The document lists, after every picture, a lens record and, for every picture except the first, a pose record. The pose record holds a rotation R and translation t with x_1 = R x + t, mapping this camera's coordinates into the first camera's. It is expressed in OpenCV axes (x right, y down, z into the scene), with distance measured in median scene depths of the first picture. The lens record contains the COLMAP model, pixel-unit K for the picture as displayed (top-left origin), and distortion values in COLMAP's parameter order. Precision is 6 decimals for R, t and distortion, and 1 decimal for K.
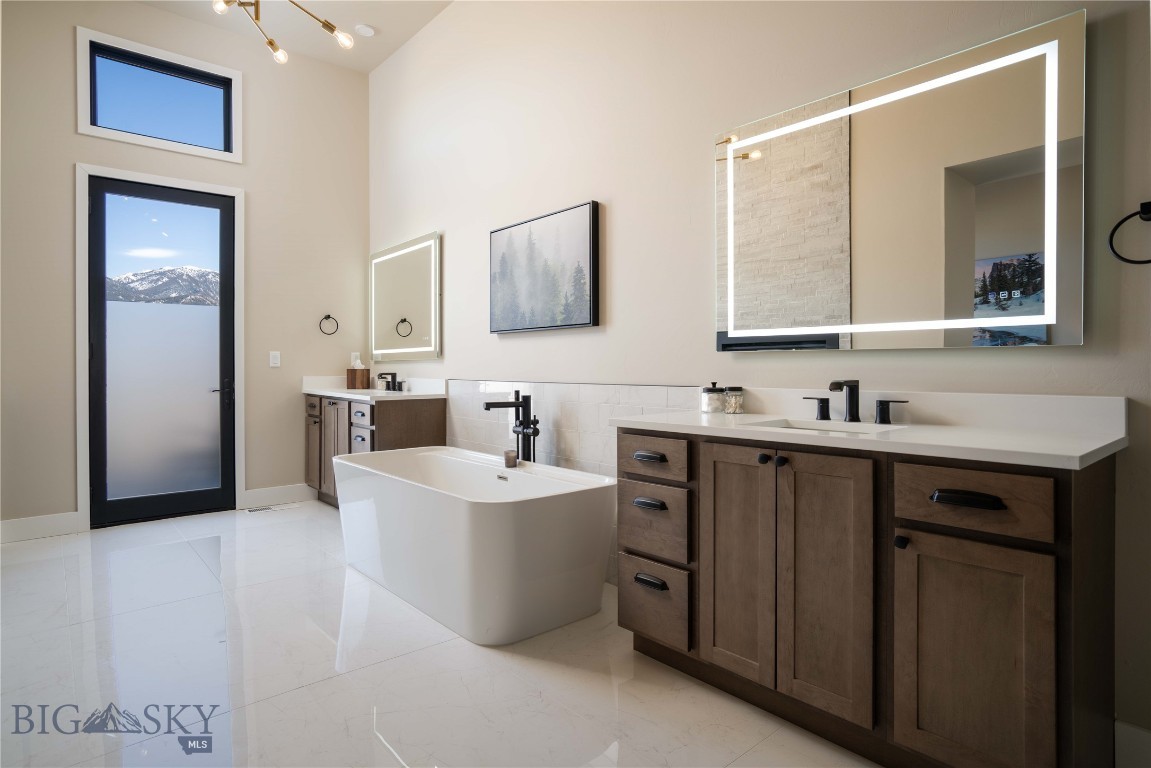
lens RADIAL K [[634.8, 0, 576.2], [0, 634.8, 376.9], [0, 0, 1]] dist [-0.015725, 0.000311]
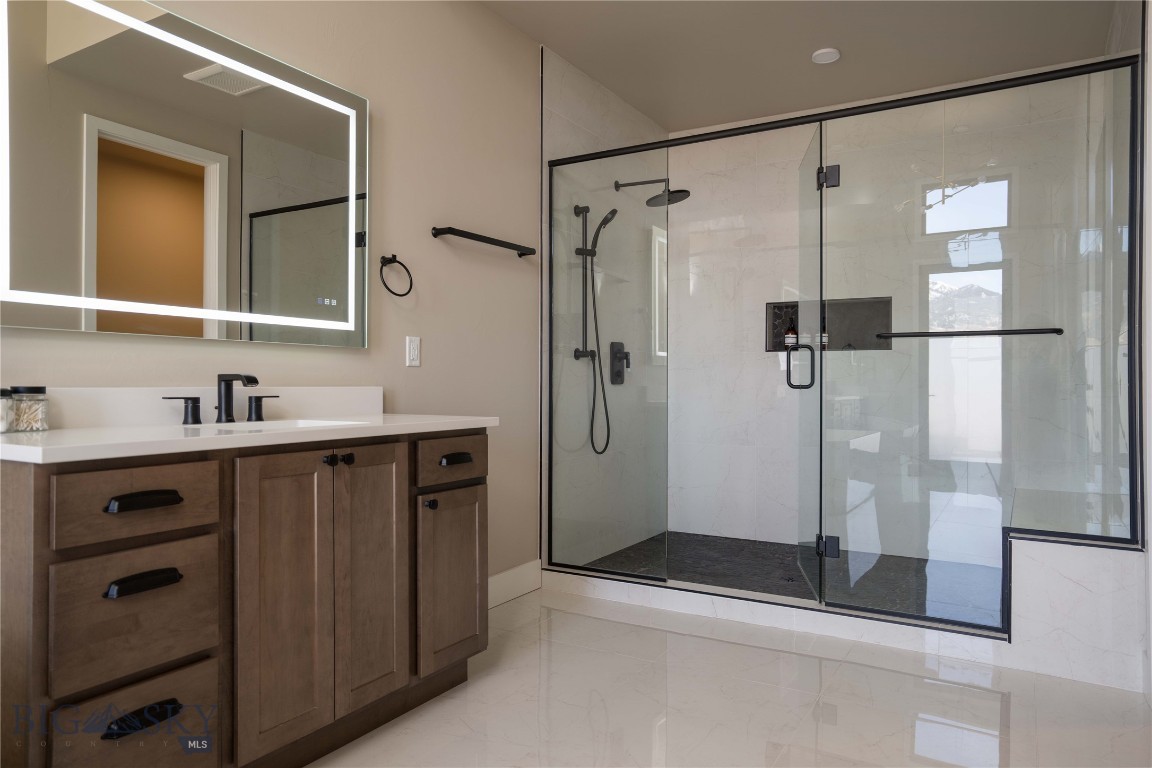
lens RADIAL K [[742.7, 0, 573.8], [0, 742.7, 382.0], [0, 0, 1]] dist [0.003360, 0.000449]
pose [[-0.304369, 0.003144, 0.952549, -0.778792], [0.013388, 0.999910, 0.000977, 0.023758], [-0.952460, 0.013050, -0.304384, 0.985770]]
